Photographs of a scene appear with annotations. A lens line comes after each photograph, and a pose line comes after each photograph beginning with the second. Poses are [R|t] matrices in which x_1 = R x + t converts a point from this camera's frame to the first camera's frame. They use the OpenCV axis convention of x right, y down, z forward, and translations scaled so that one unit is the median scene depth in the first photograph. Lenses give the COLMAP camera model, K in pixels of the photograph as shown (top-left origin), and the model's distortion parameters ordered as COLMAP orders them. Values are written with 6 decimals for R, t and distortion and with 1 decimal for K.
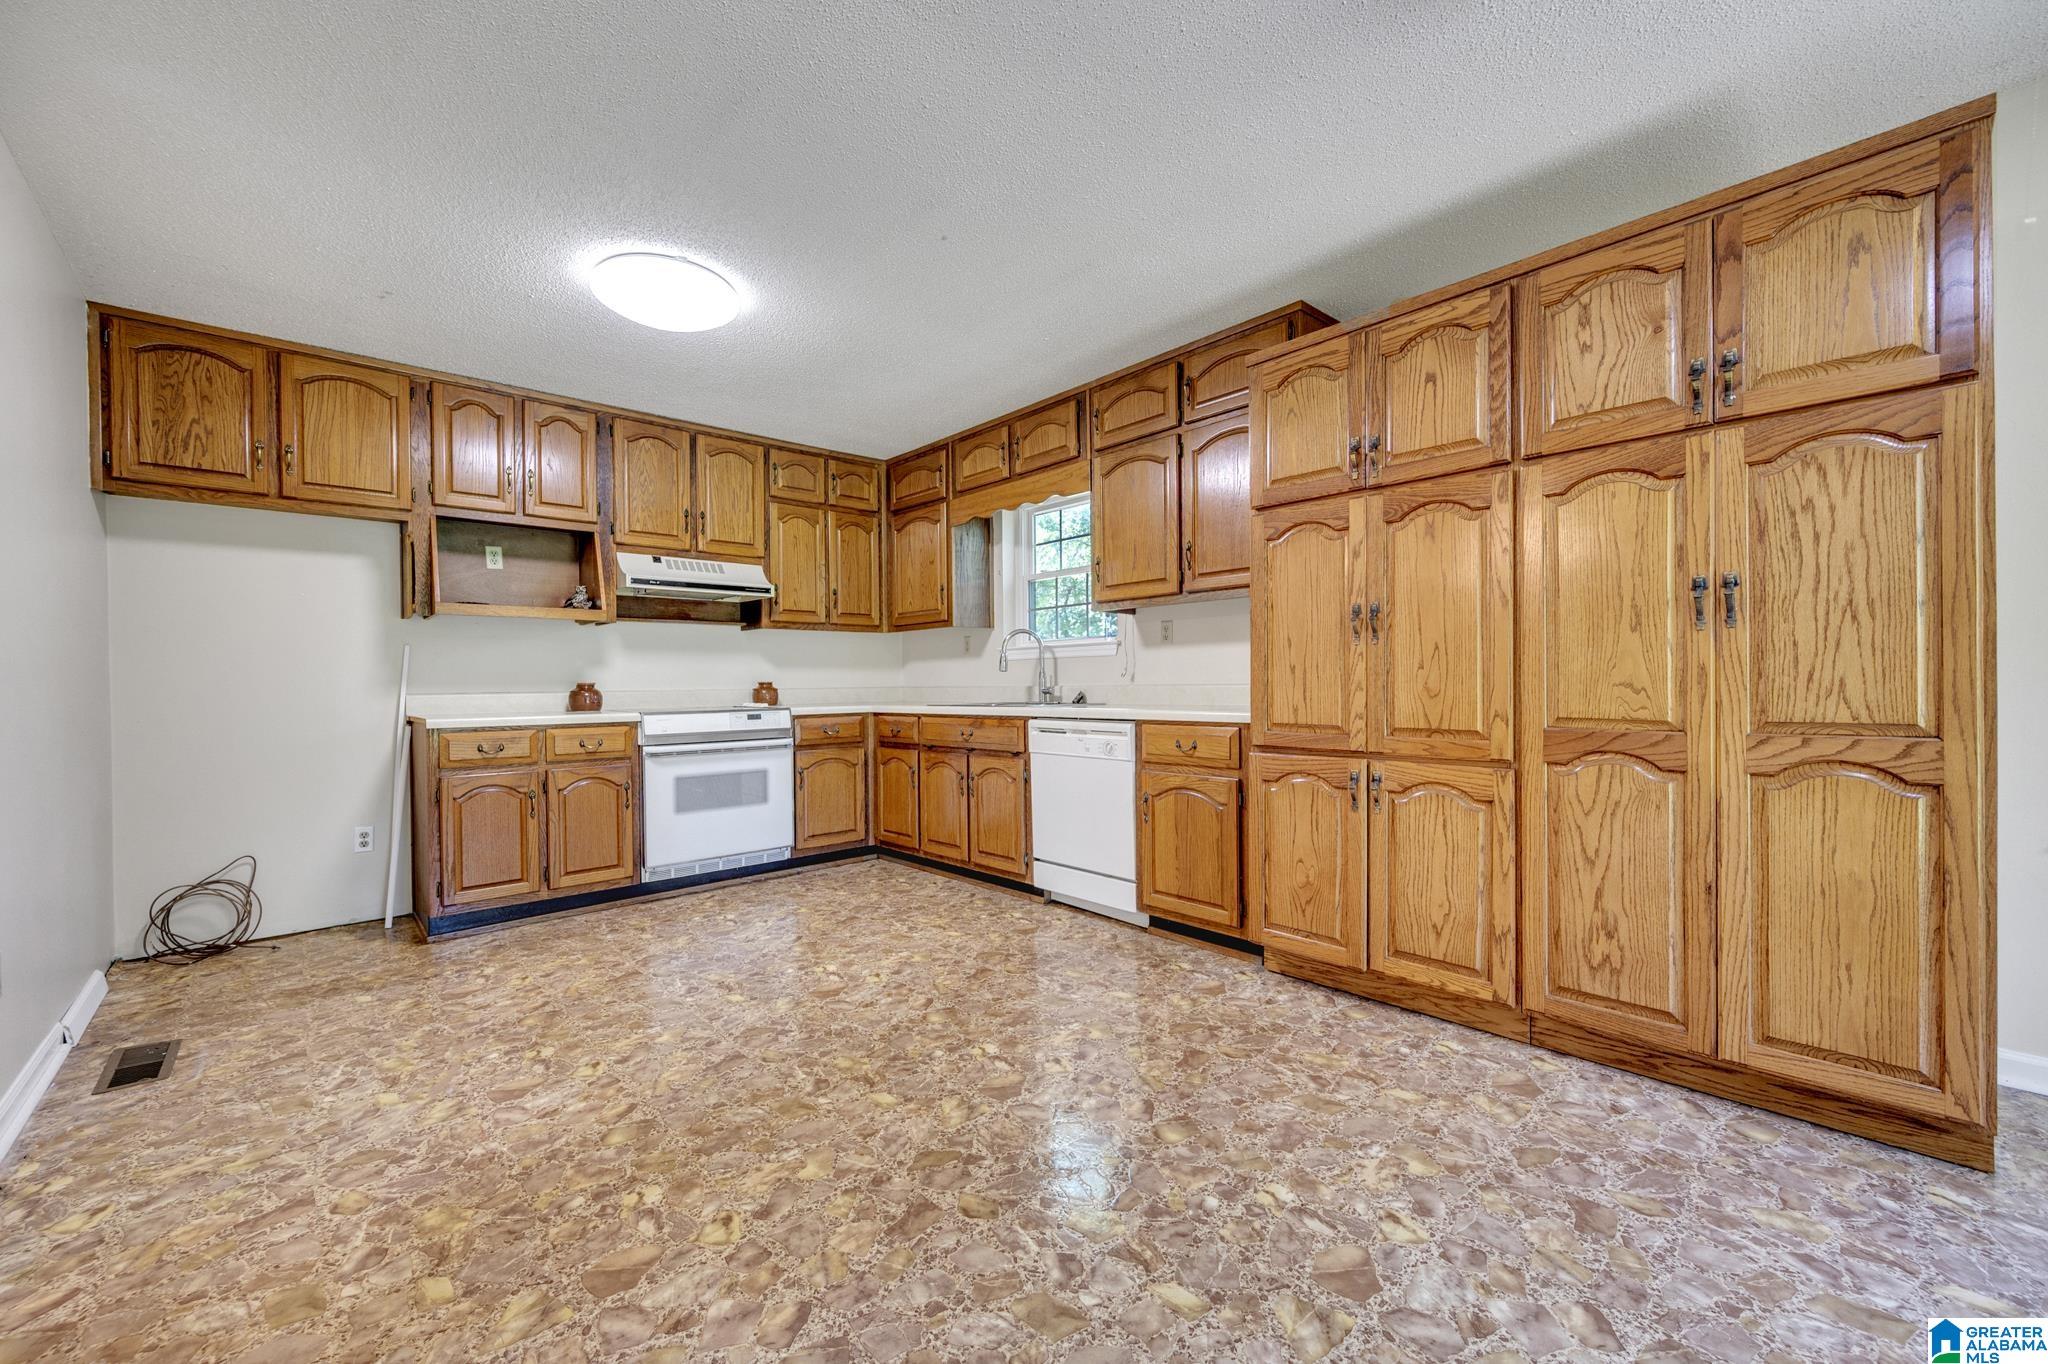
lens RADIAL K [[795.8, 0, 1019.8], [0, 795.8, 690.9], [0, 0, 1]] dist [-0.010168, 0.000852]
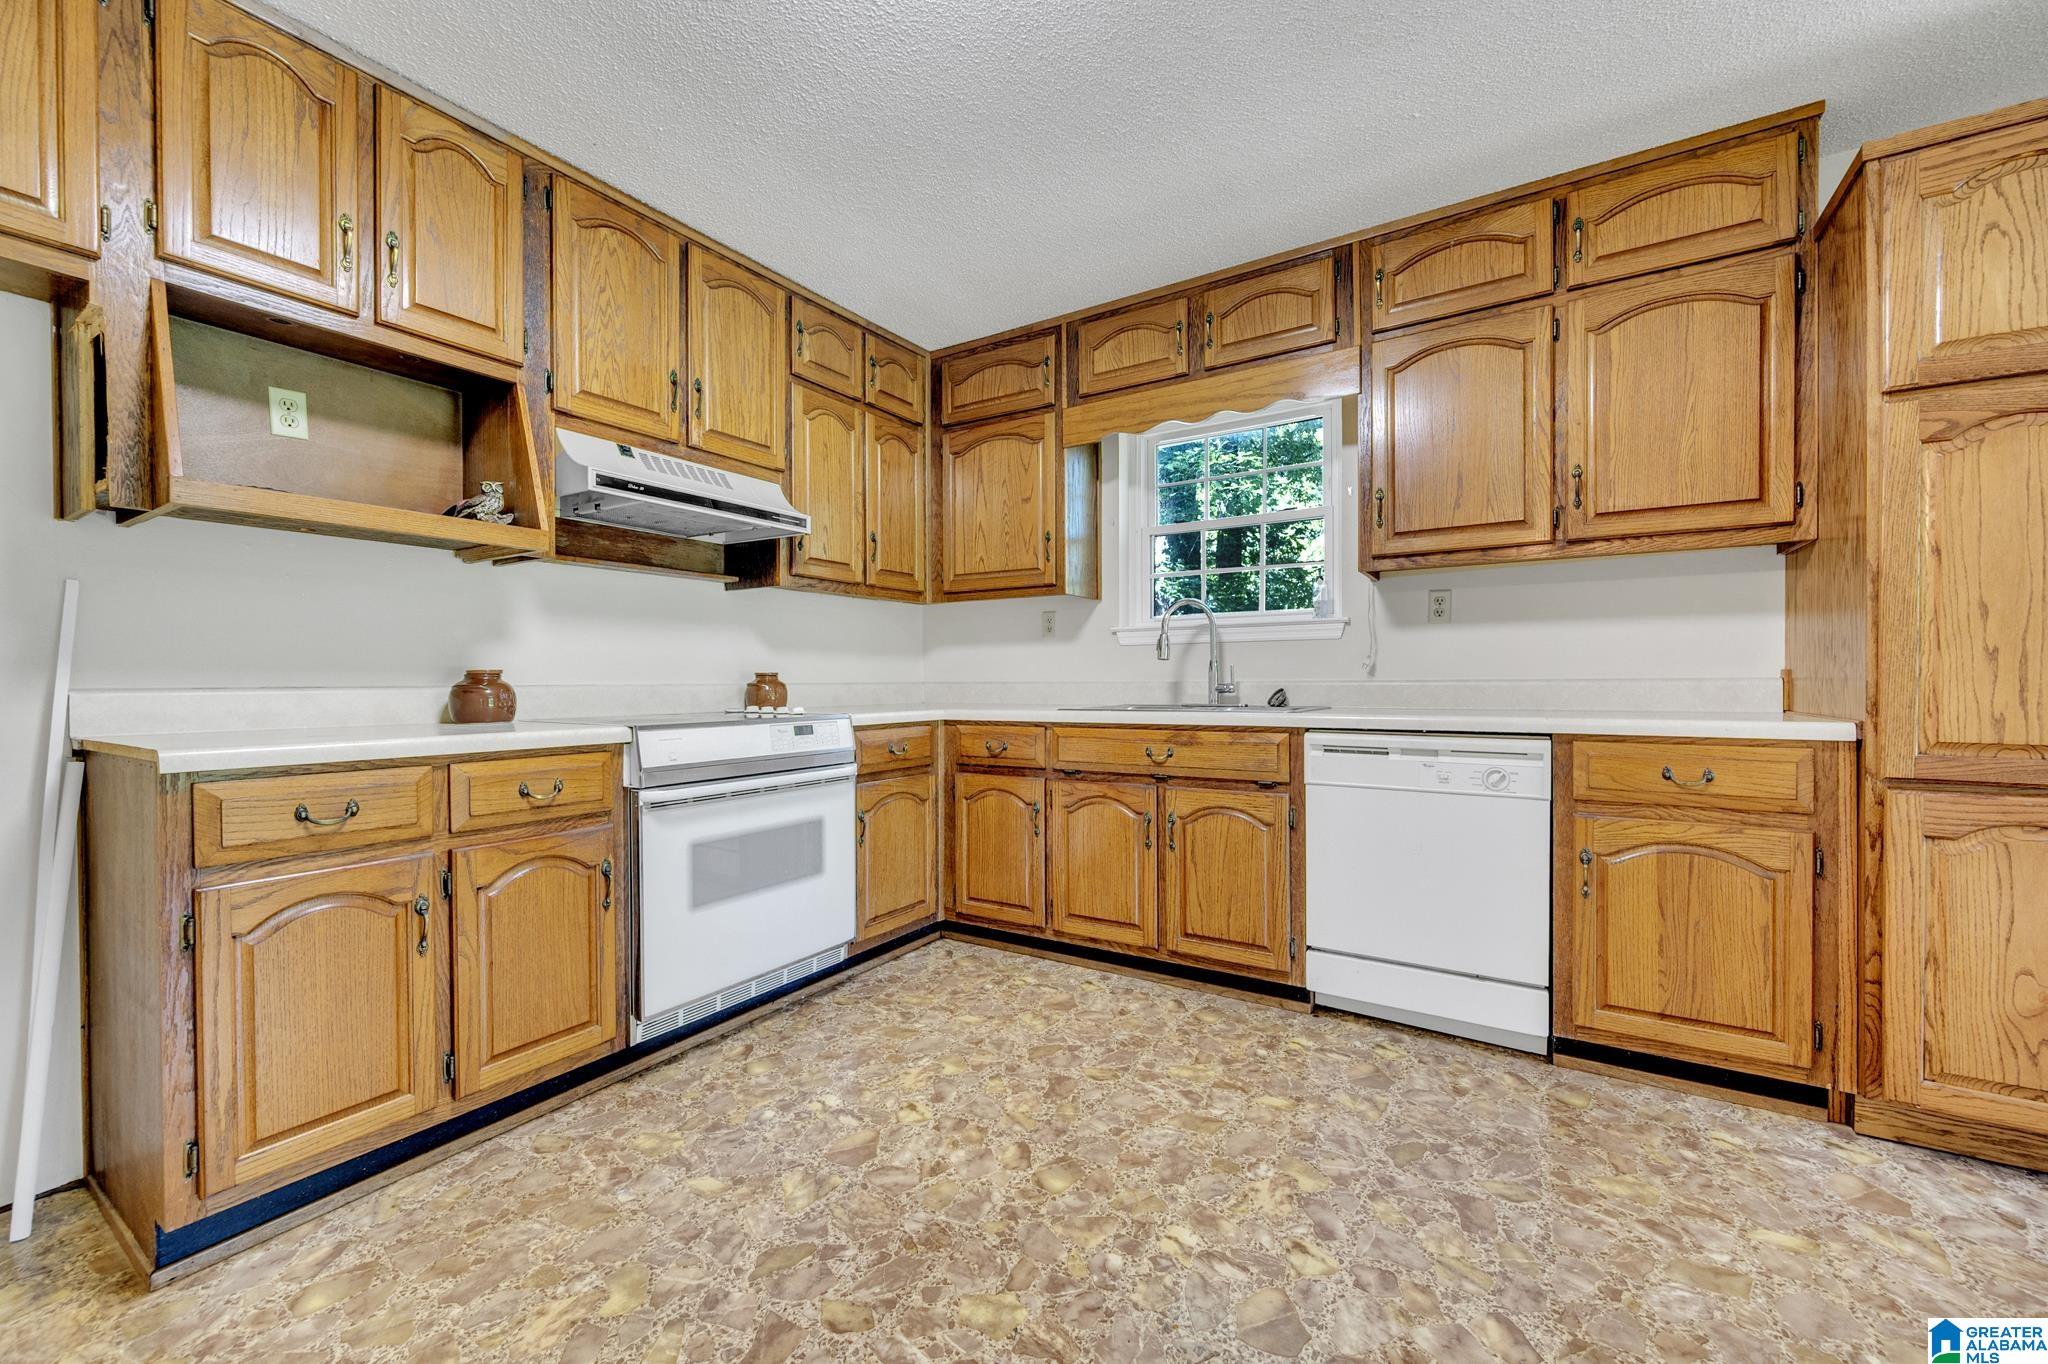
lens RADIAL K [[819.1, 0, 1024.0], [0, 819.1, 682.0], [0, 0, 1]] dist [0.025693, -0.011835]
pose [[0.965522, 0.005535, 0.260262, -0.290850], [-0.003461, 0.999959, -0.008426, 0.001147], [-0.260298, 0.007235, 0.965501, 0.315107]]
